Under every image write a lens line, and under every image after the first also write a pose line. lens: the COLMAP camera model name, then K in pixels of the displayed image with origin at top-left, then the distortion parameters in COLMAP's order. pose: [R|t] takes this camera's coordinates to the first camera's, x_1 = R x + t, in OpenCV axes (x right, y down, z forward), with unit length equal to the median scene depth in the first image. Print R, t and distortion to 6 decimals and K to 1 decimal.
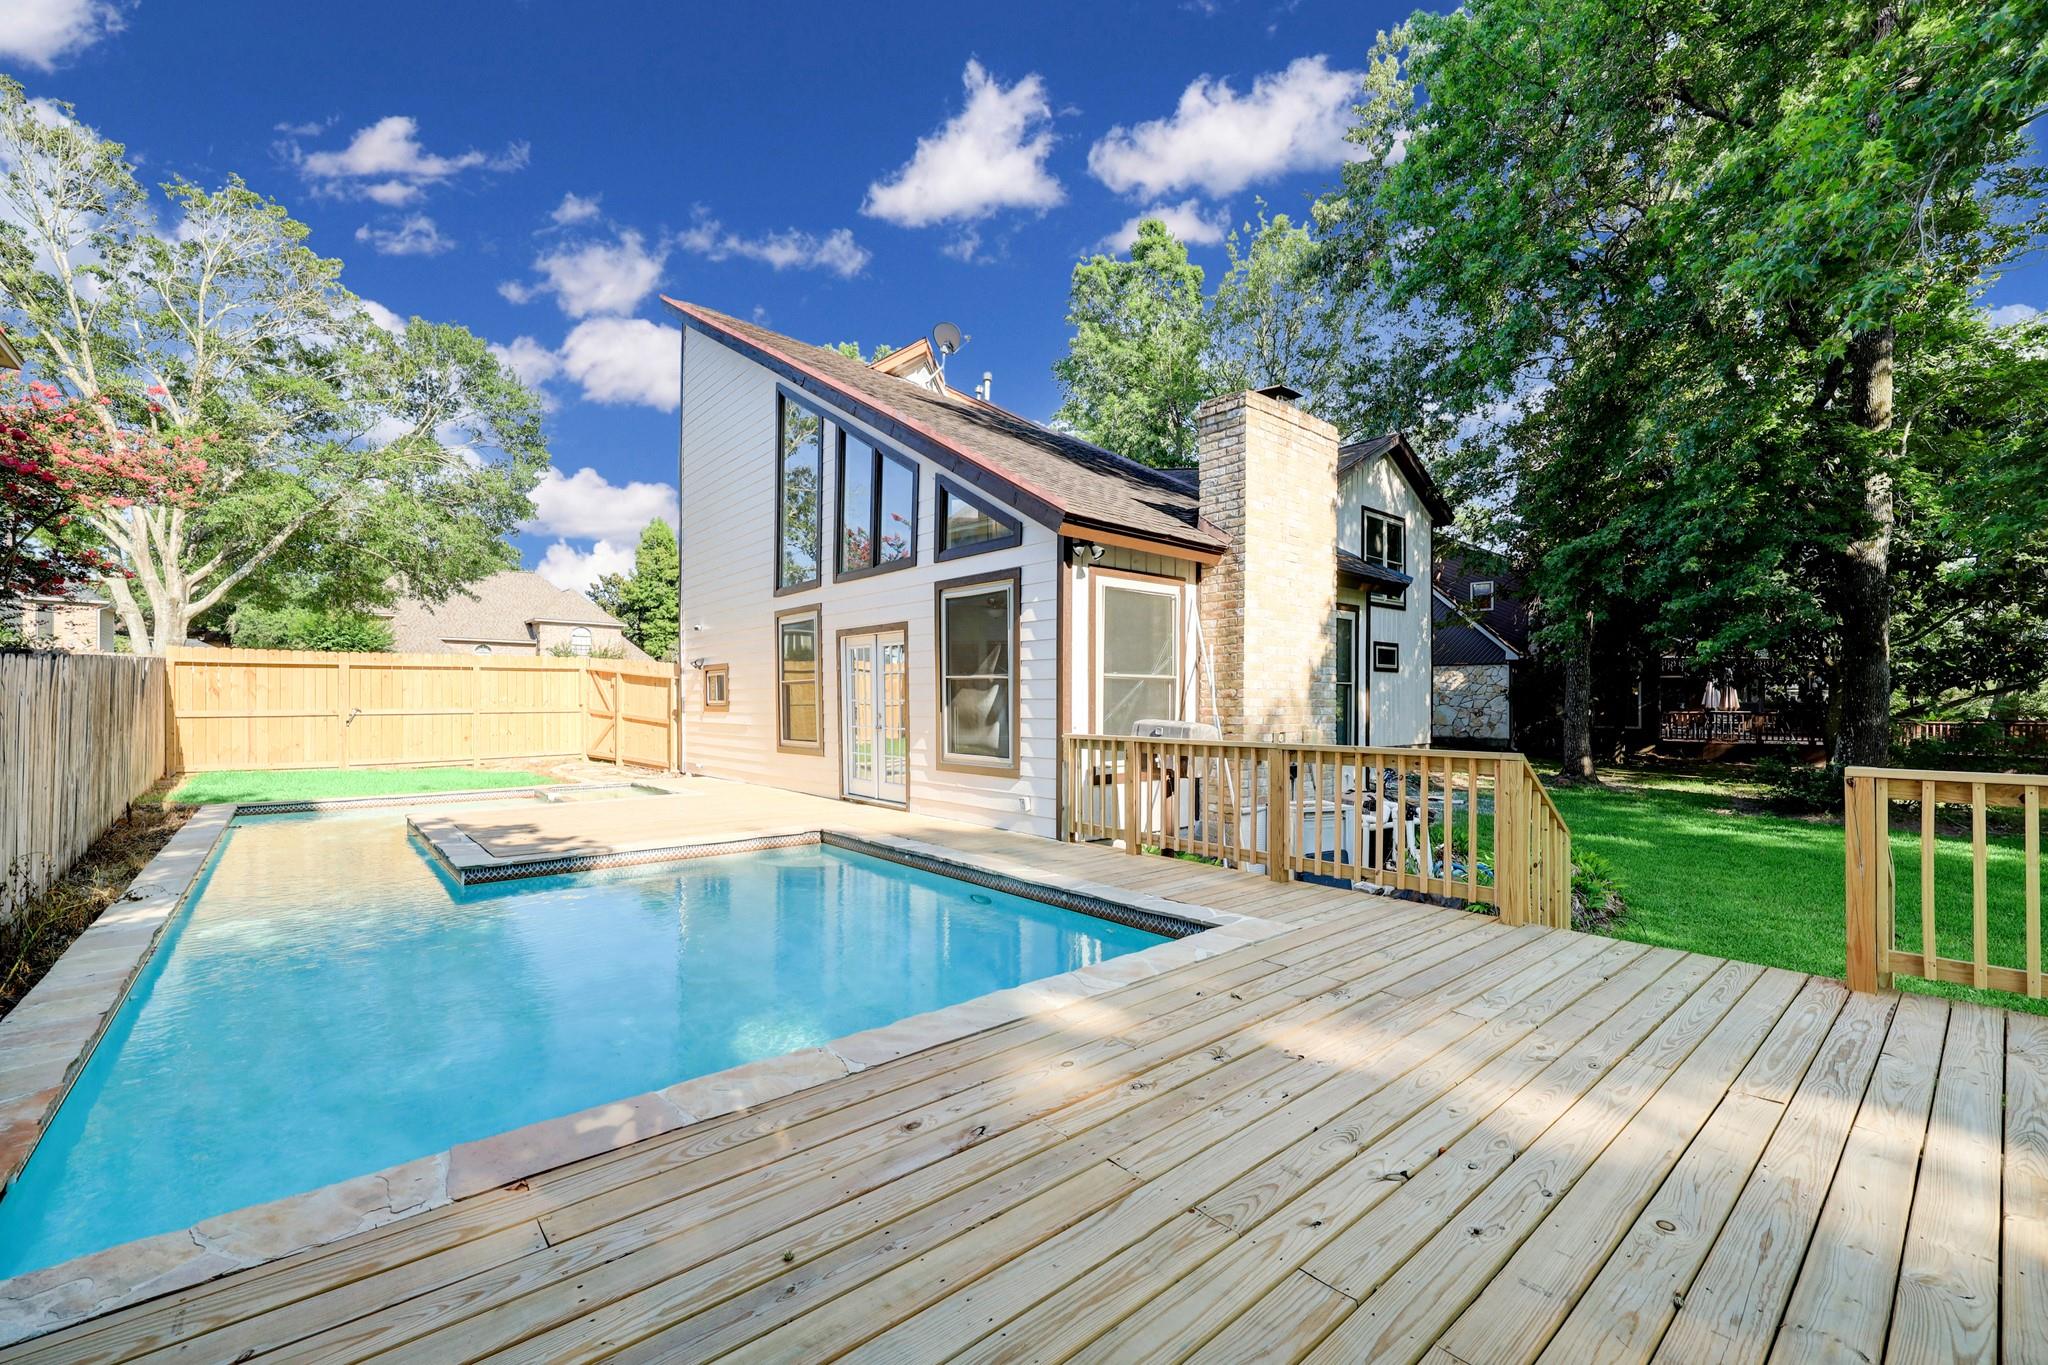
lens RADIAL K [[842.8, 0, 1013.6], [0, 842.8, 696.5], [0, 0, 1]] dist [0.003269, -0.000585]
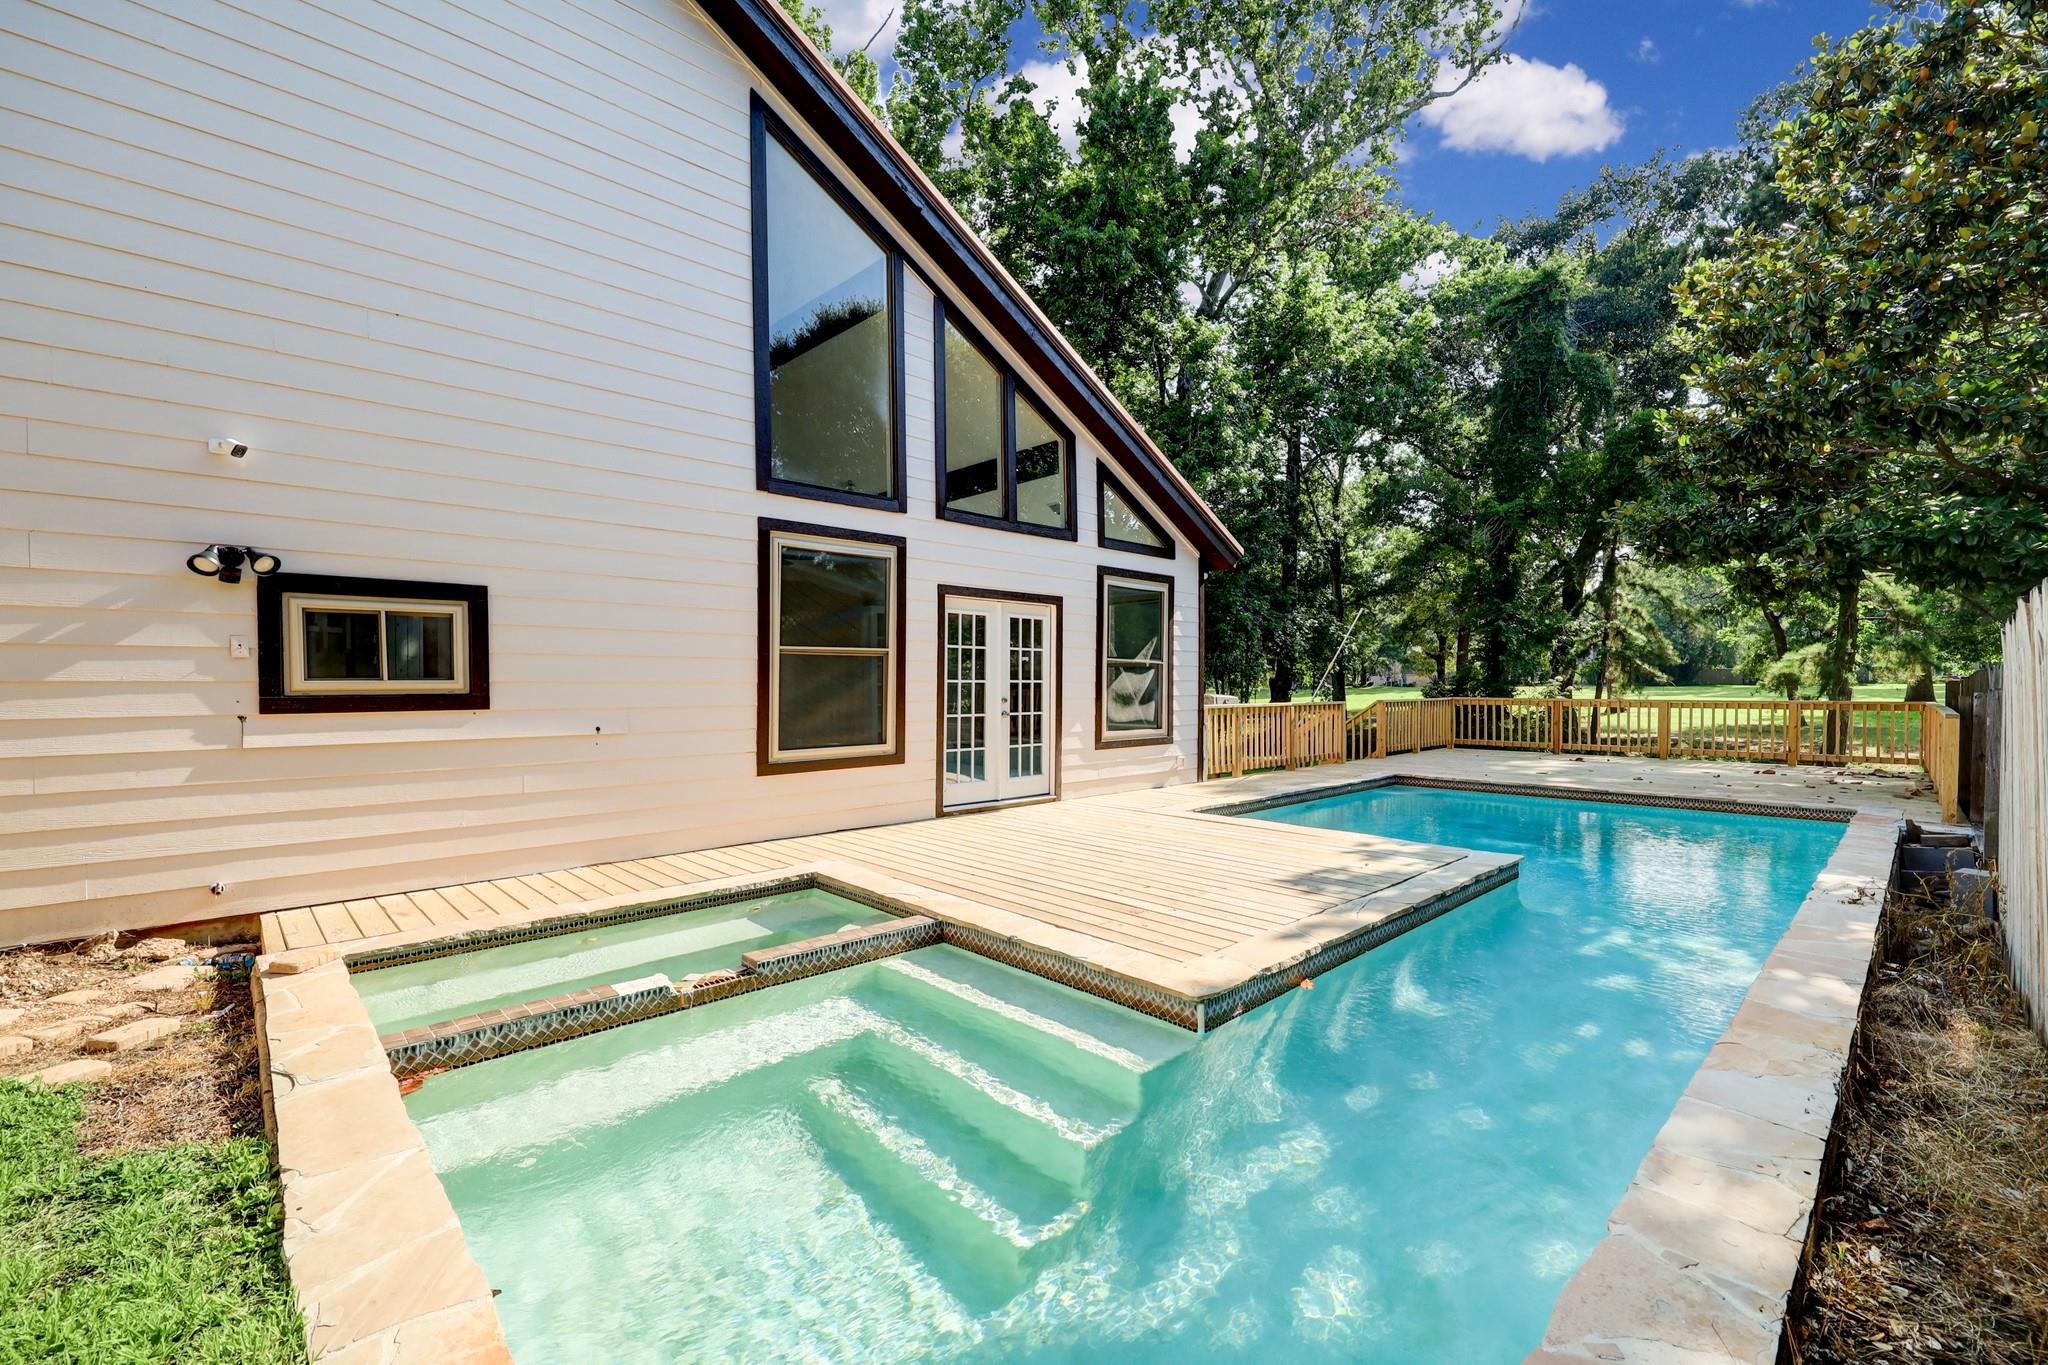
lens RADIAL K [[842.8, 0, 1031.4], [0, 842.8, 688.0], [0, 0, 1]] dist [0.003269, -0.000585]
pose [[-0.048649, -0.005258, 0.998802, -1.158750], [-0.003693, 0.999980, 0.005085, 0.007581], [-0.998809, -0.003442, -0.048668, 1.184241]]
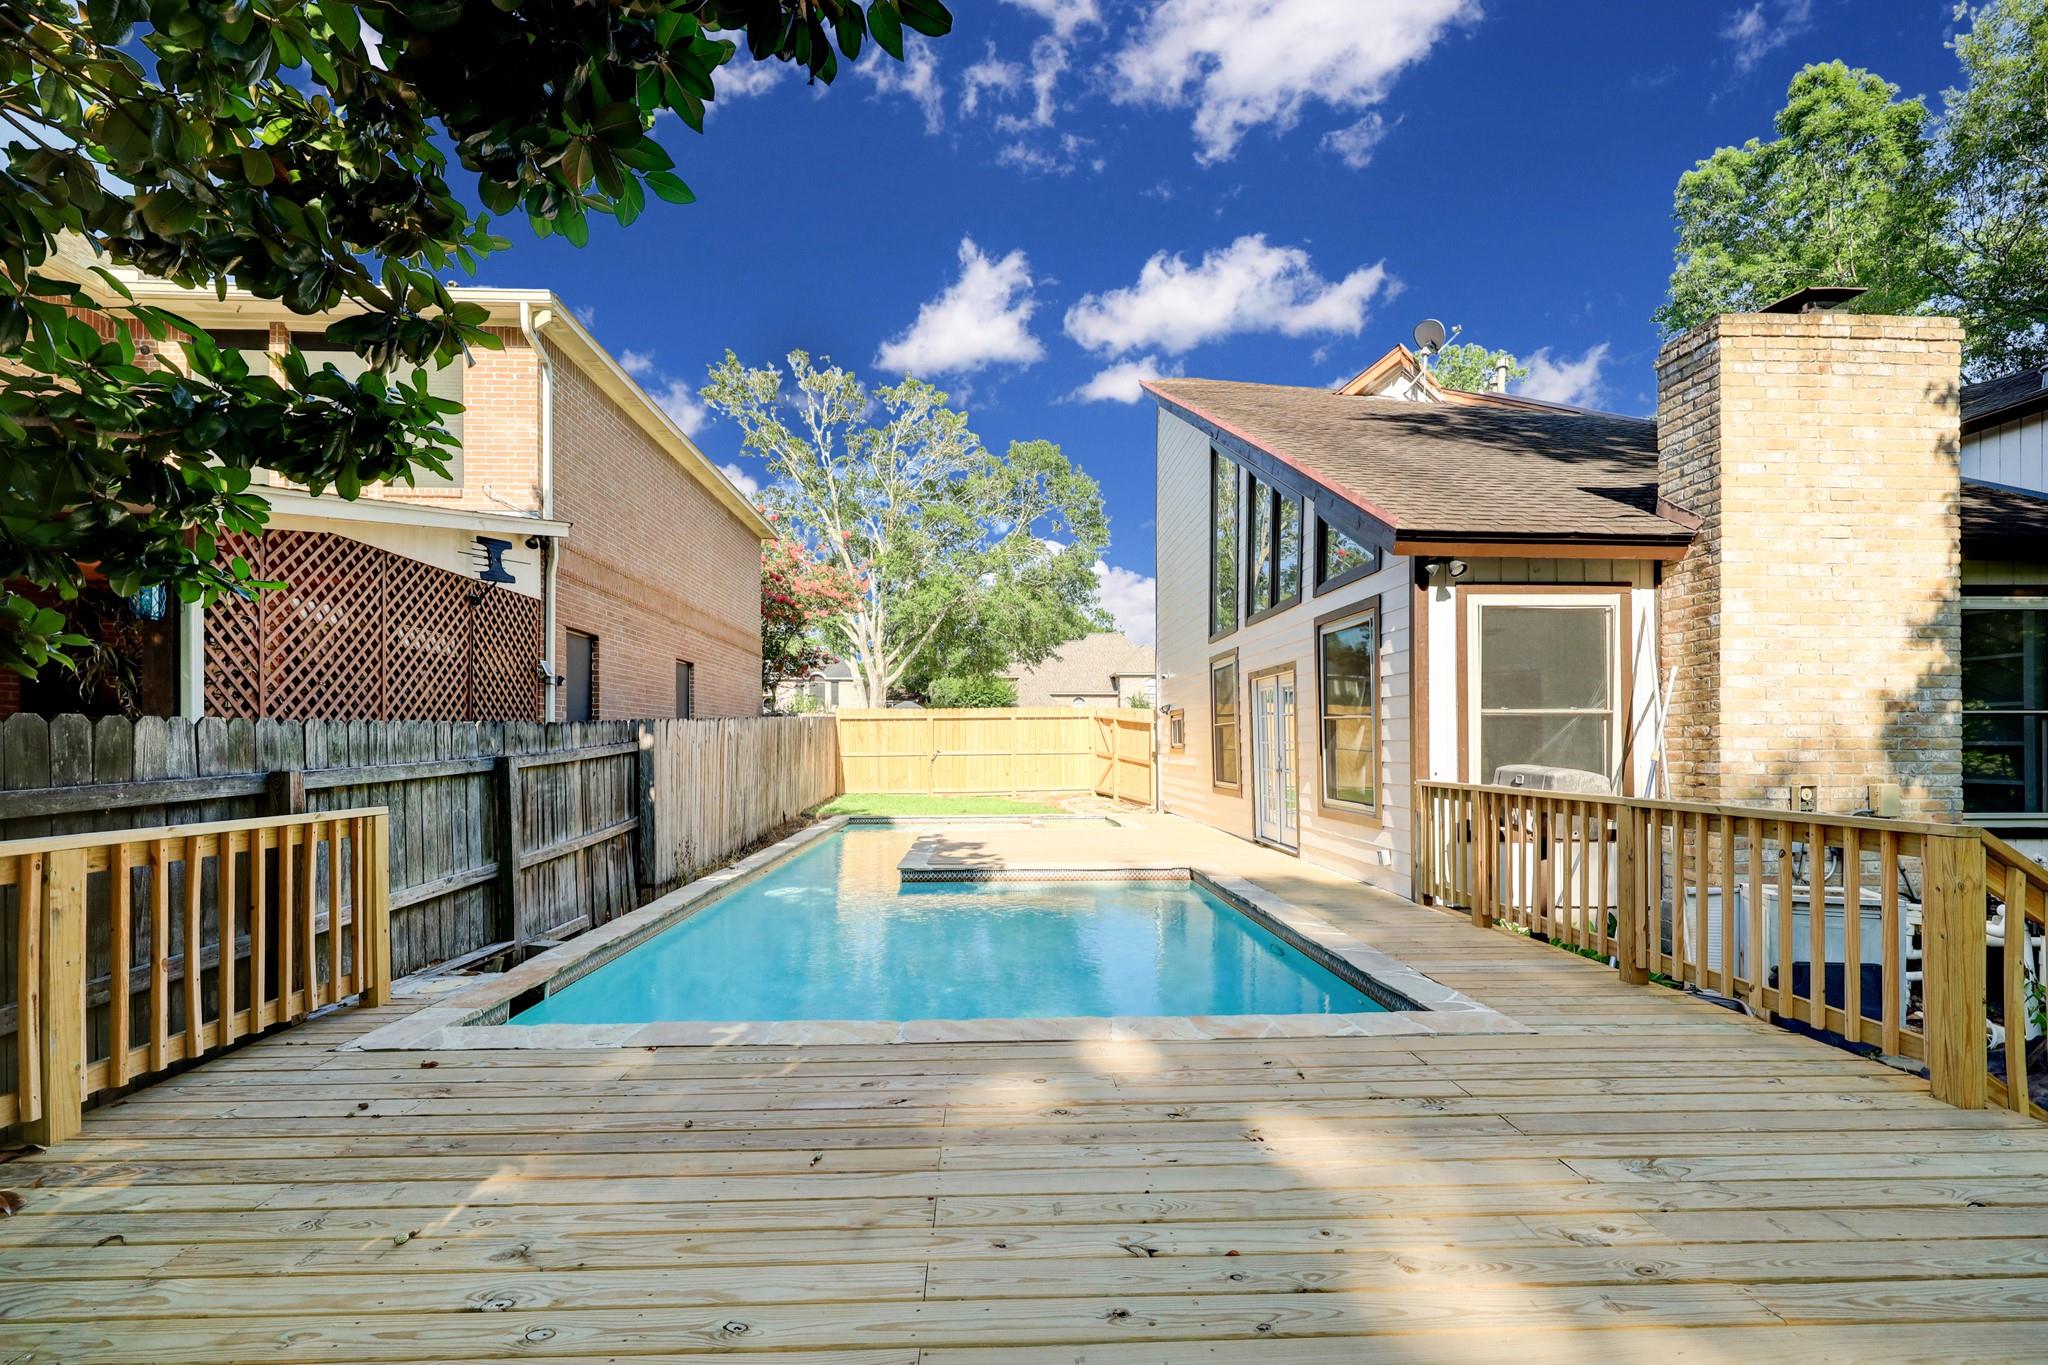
lens RADIAL K [[842.8, 0, 1009.1], [0, 842.8, 731.5], [0, 0, 1]] dist [0.003269, -0.000585]
pose [[0.779911, -0.012794, -0.625760, 0.242867], [0.007202, 0.999908, -0.011467, 0.000413], [0.625850, 0.004436, 0.779931, 0.045360]]
